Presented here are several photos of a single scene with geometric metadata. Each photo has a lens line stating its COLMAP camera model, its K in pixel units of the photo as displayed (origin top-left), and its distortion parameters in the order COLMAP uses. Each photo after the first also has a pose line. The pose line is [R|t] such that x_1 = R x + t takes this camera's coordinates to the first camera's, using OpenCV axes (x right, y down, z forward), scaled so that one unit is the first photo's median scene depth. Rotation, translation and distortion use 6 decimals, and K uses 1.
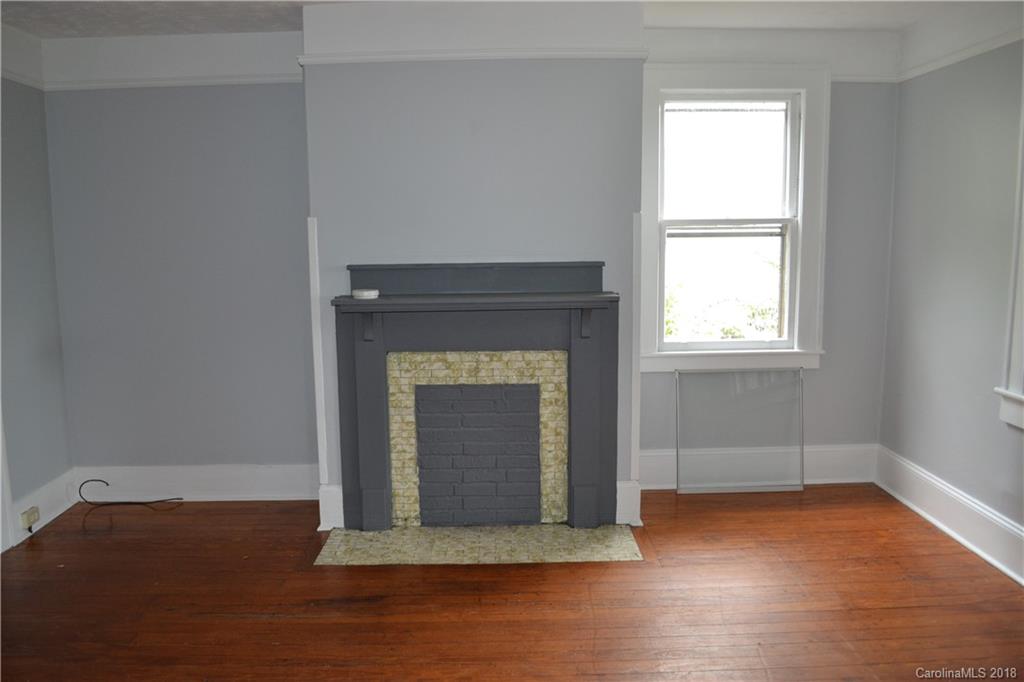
lens RADIAL K [[821.0, 0, 510.8], [0, 821.0, 345.9], [0, 0, 1]] dist [-0.080679, 0.012175]
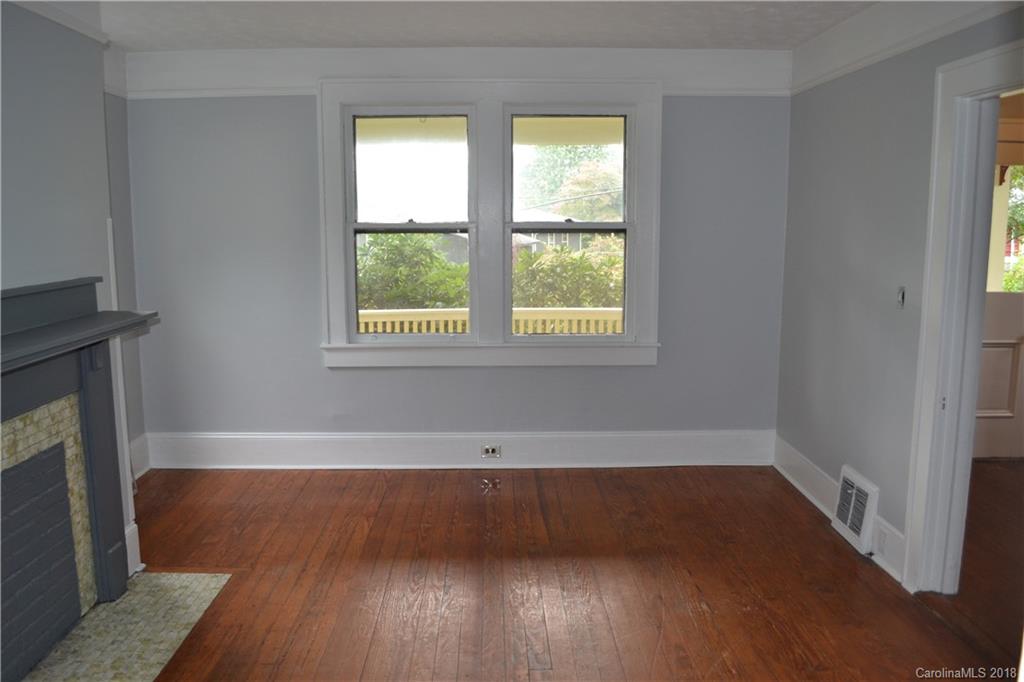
lens RADIAL K [[821.0, 0, 512.8], [0, 821.0, 339.0], [0, 0, 1]] dist [-0.080679, 0.012175]
pose [[0.004720, -0.136978, 0.990563, -0.694296], [0.149275, 0.979572, 0.134747, -0.085520], [-0.988784, 0.147230, 0.025071, 0.555318]]
